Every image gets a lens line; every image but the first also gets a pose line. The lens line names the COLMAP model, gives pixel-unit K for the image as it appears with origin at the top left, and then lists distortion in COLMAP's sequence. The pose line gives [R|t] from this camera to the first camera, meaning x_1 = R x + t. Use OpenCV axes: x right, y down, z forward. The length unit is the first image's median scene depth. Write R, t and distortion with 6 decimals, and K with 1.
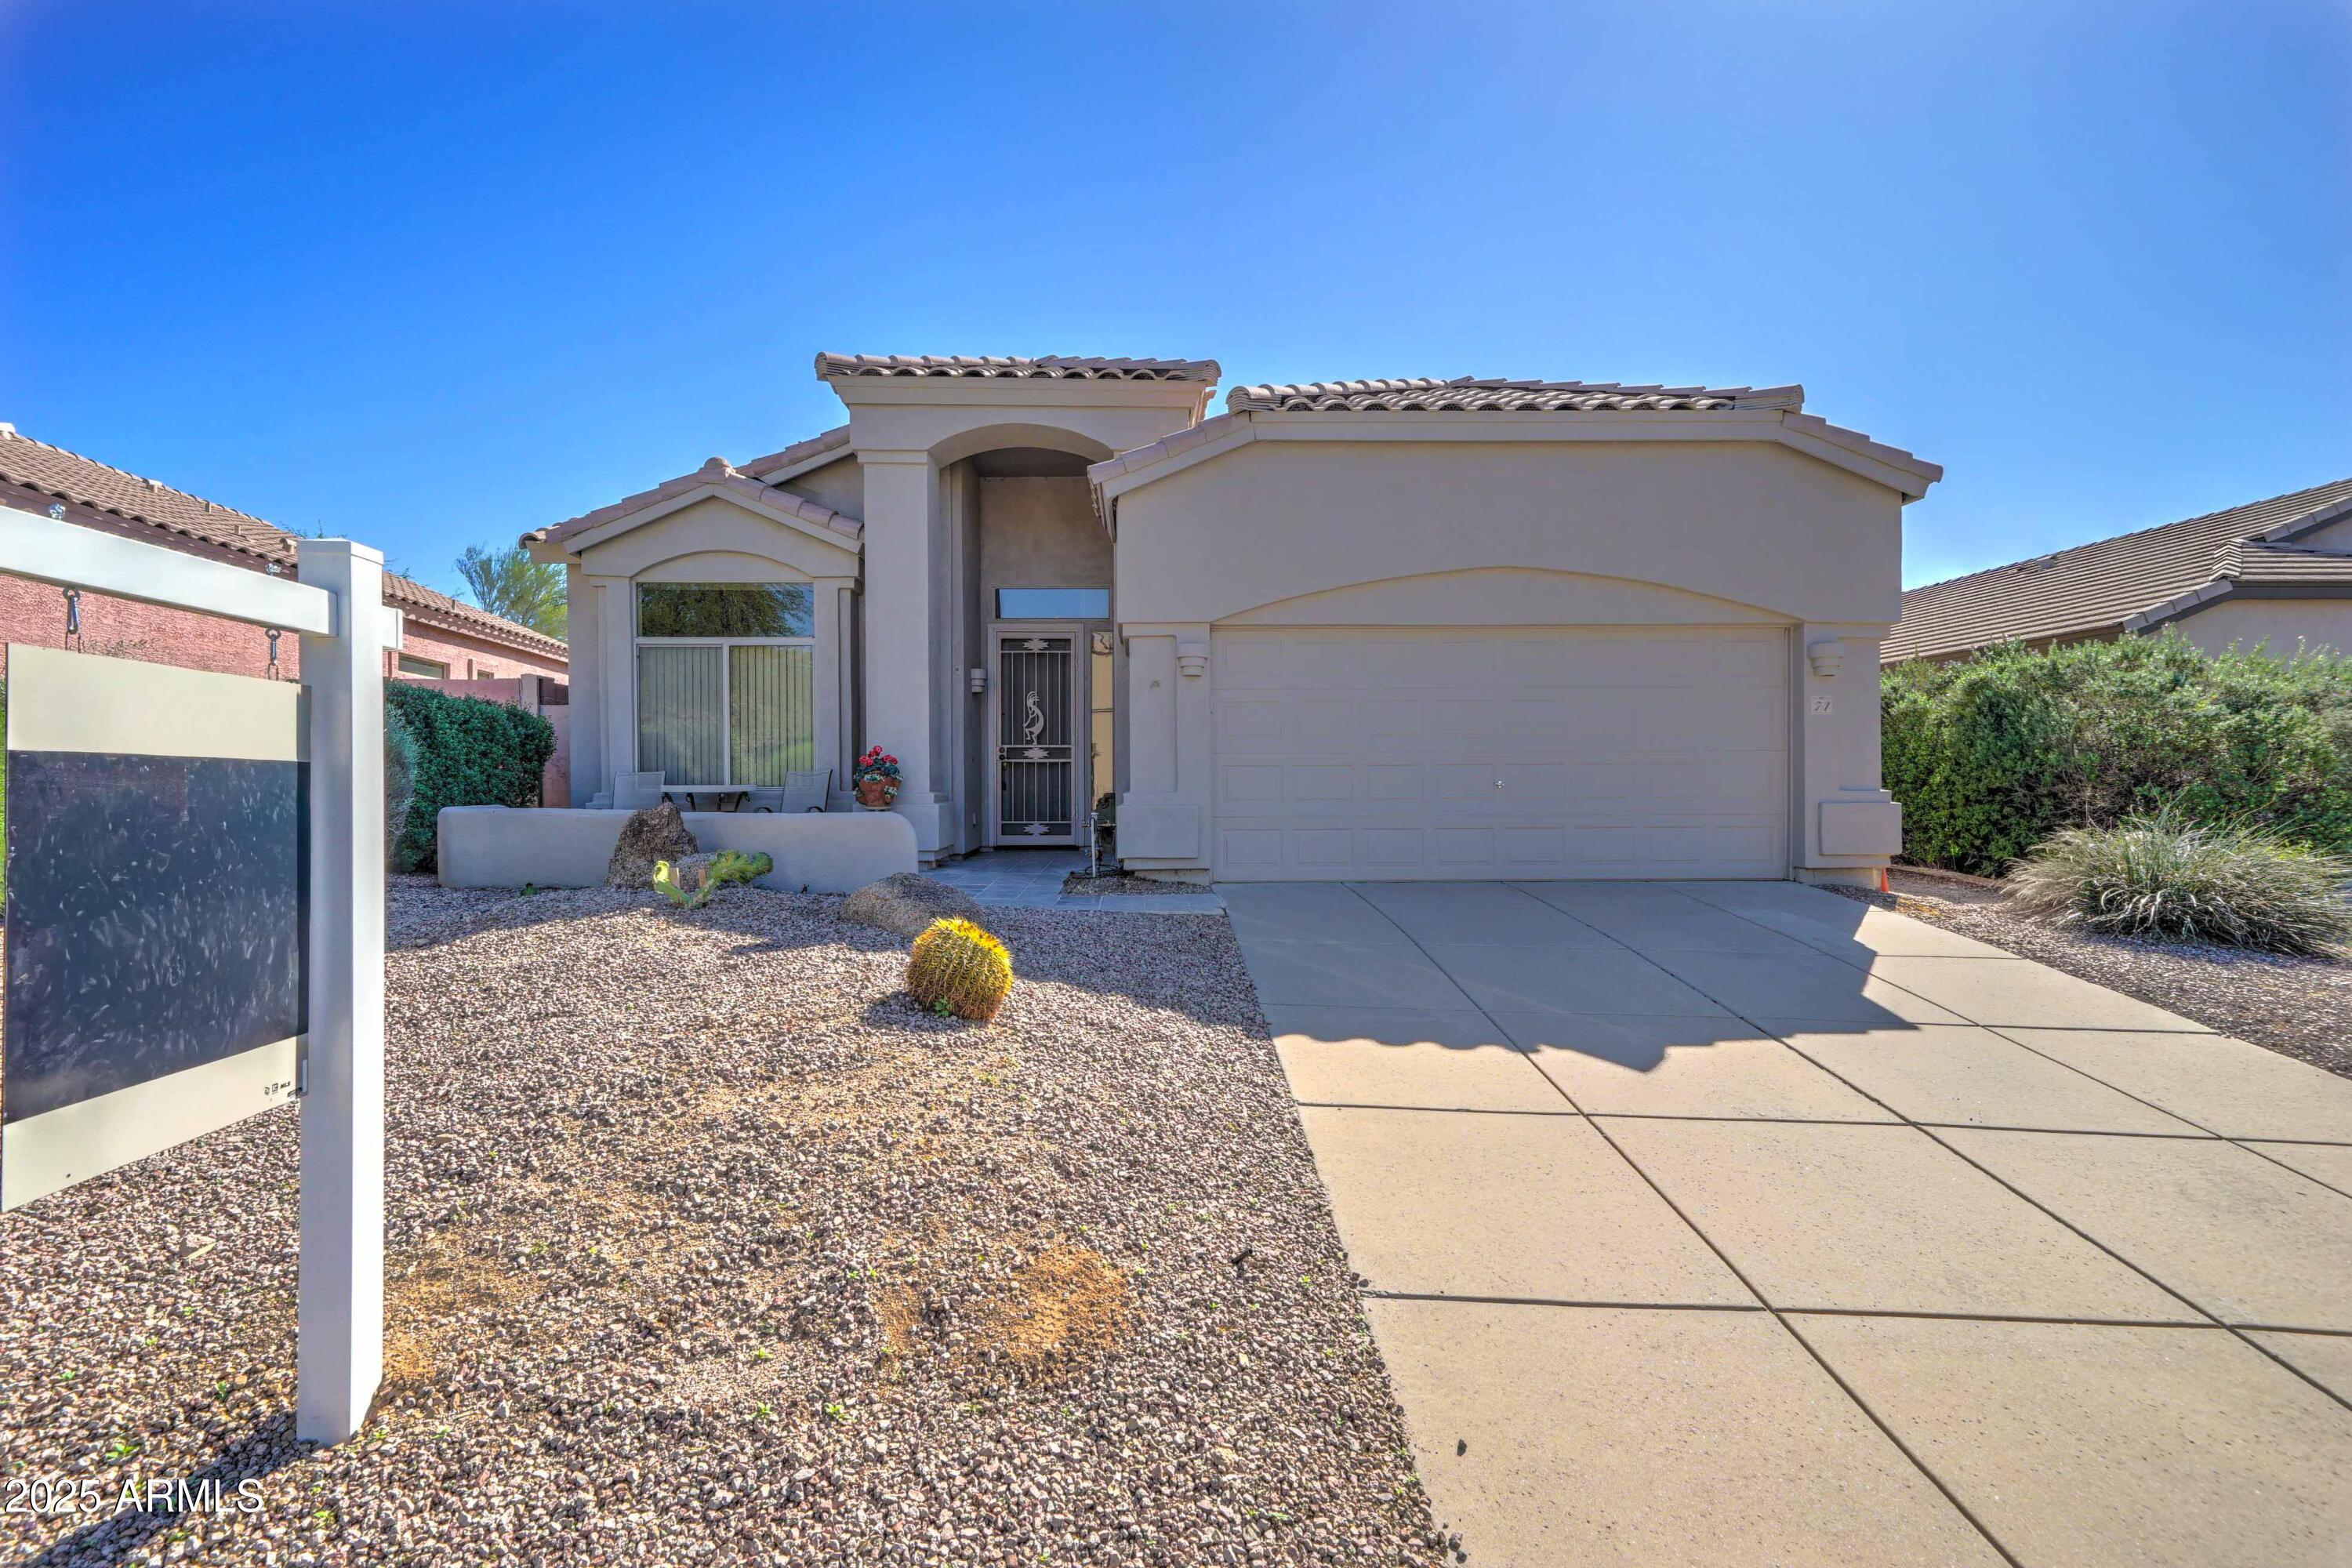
lens RADIAL K [[1072.3, 0, 1162.0], [0, 1072.3, 785.7], [0, 0, 1]] dist [0.003978, 0.000446]
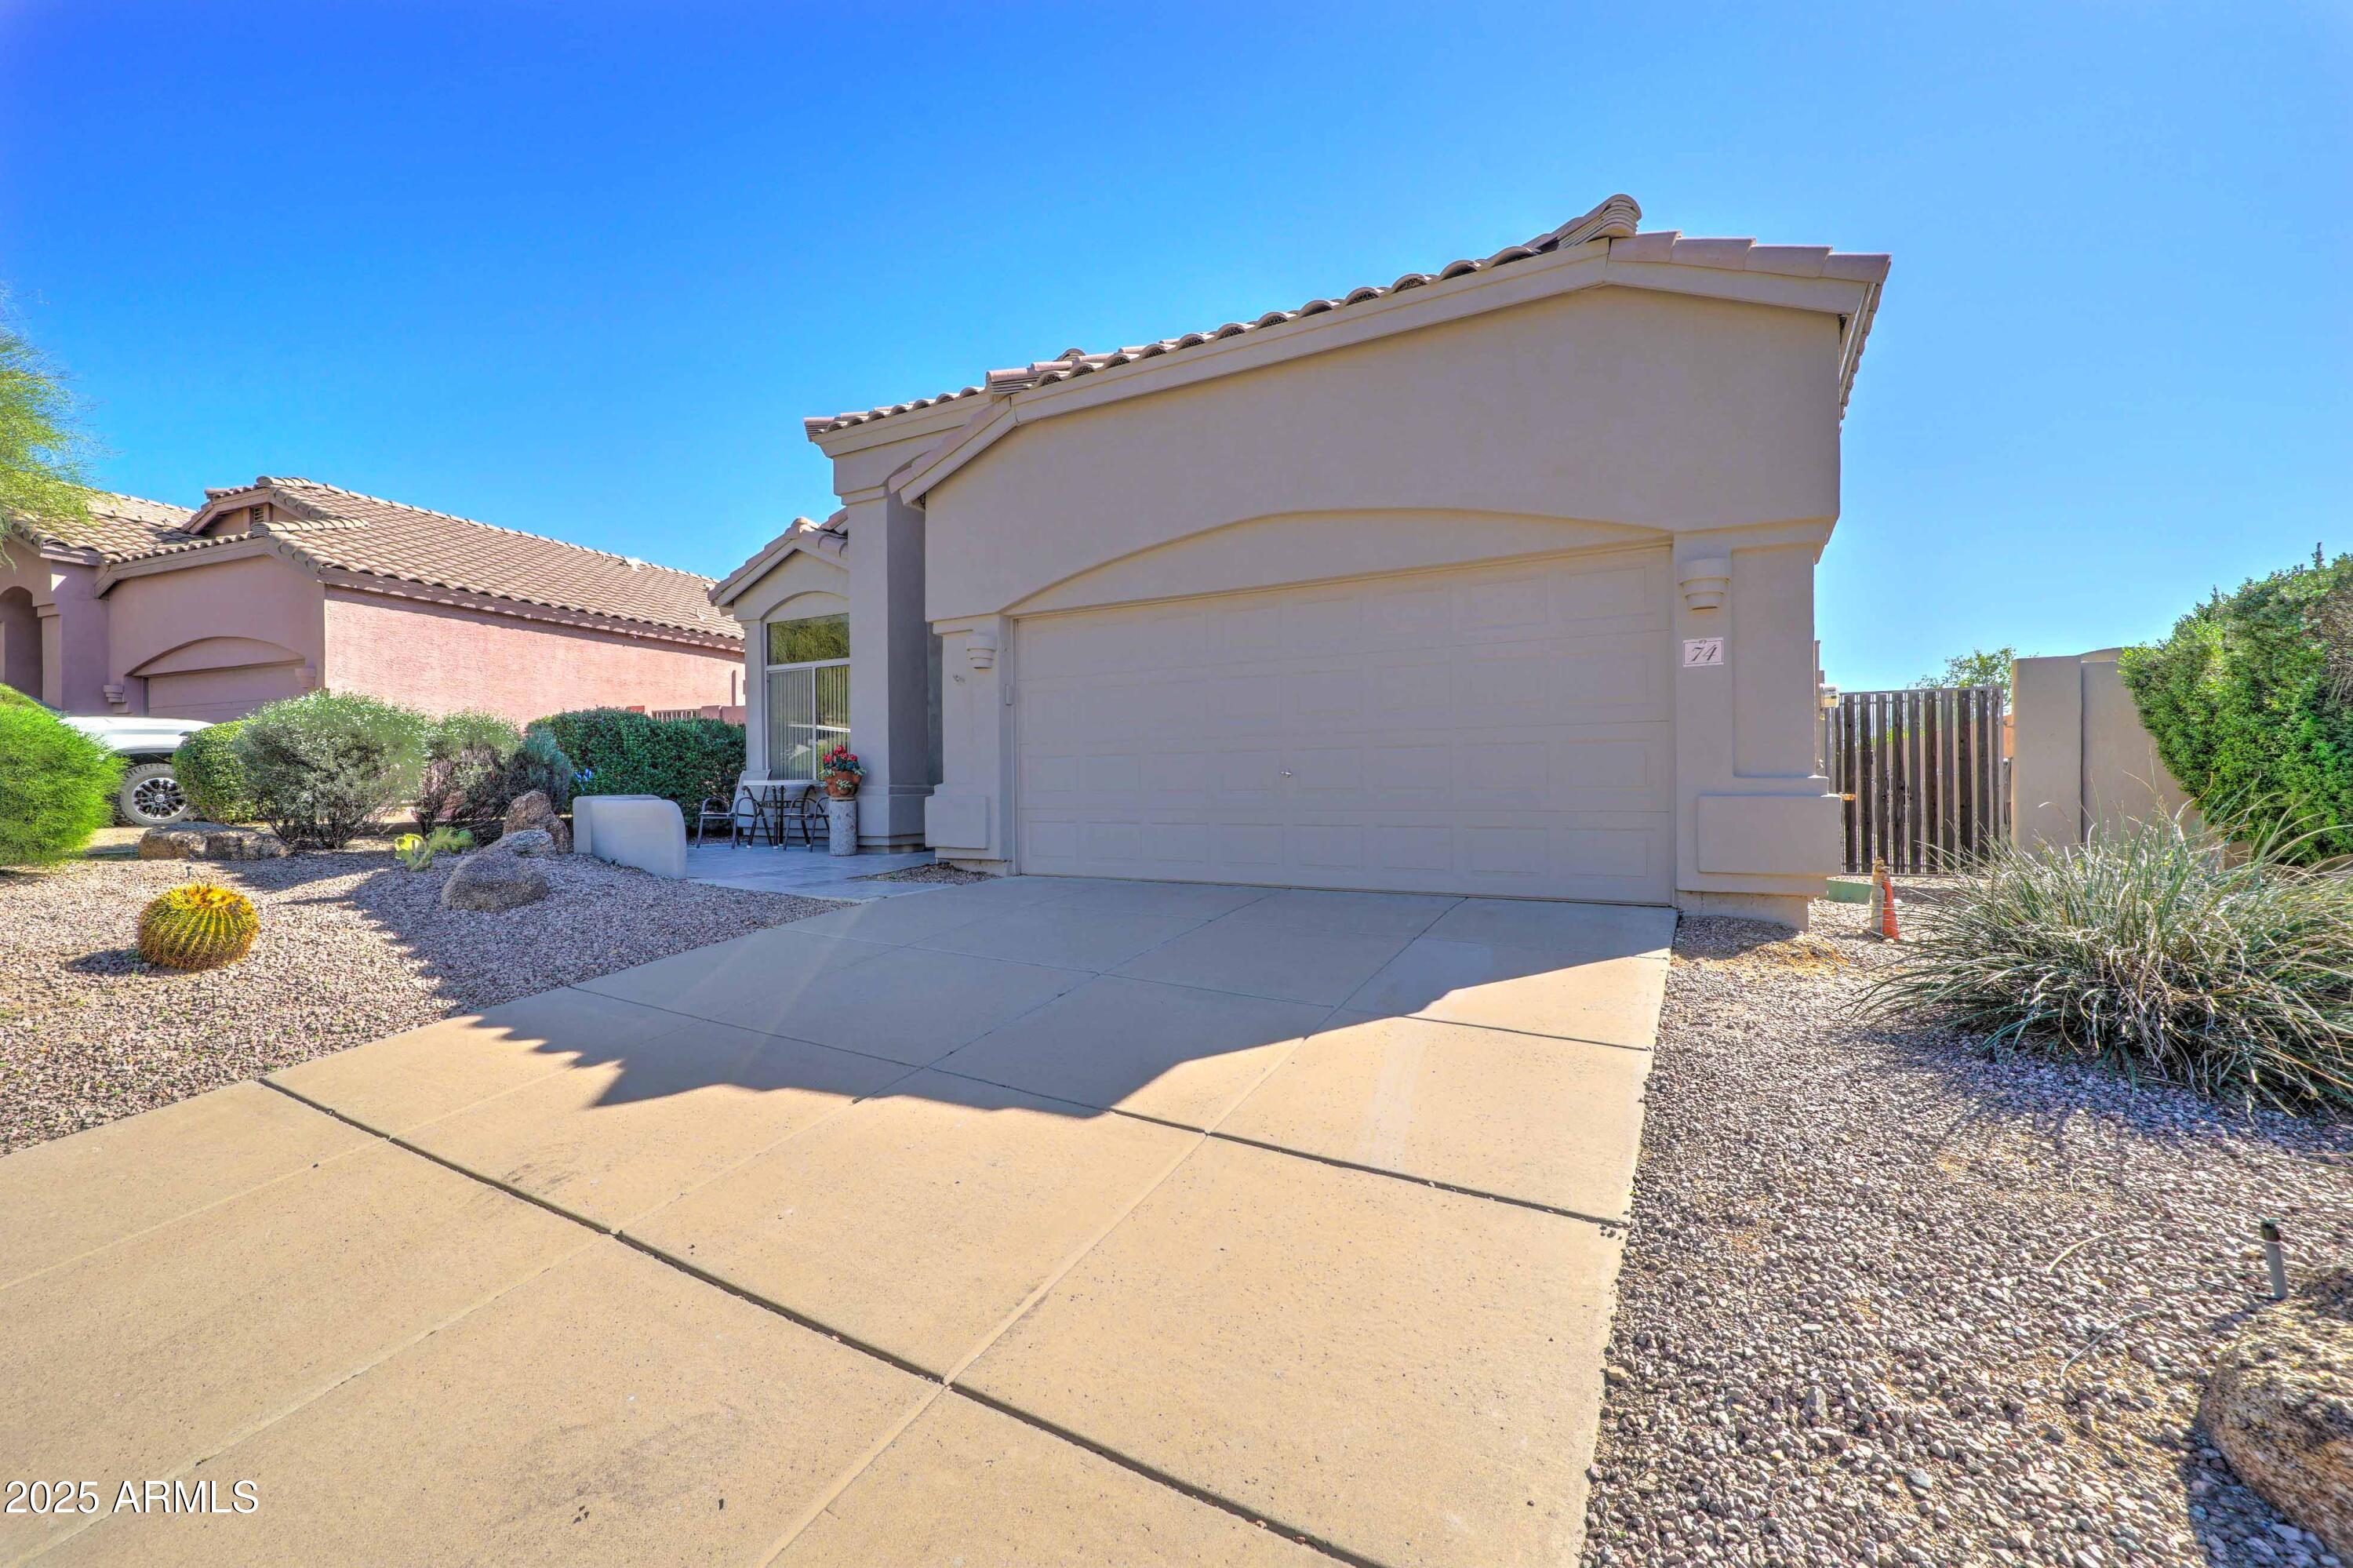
lens RADIAL K [[970.3, 0, 1176.5], [0, 970.3, 784.0], [0, 0, 1]] dist [-0.000896, -0.000066]
pose [[0.863202, -0.003670, -0.504846, 0.623652], [0.000130, 0.999975, -0.007048, 0.012070], [0.504859, 0.006018, 0.863181, 0.297198]]
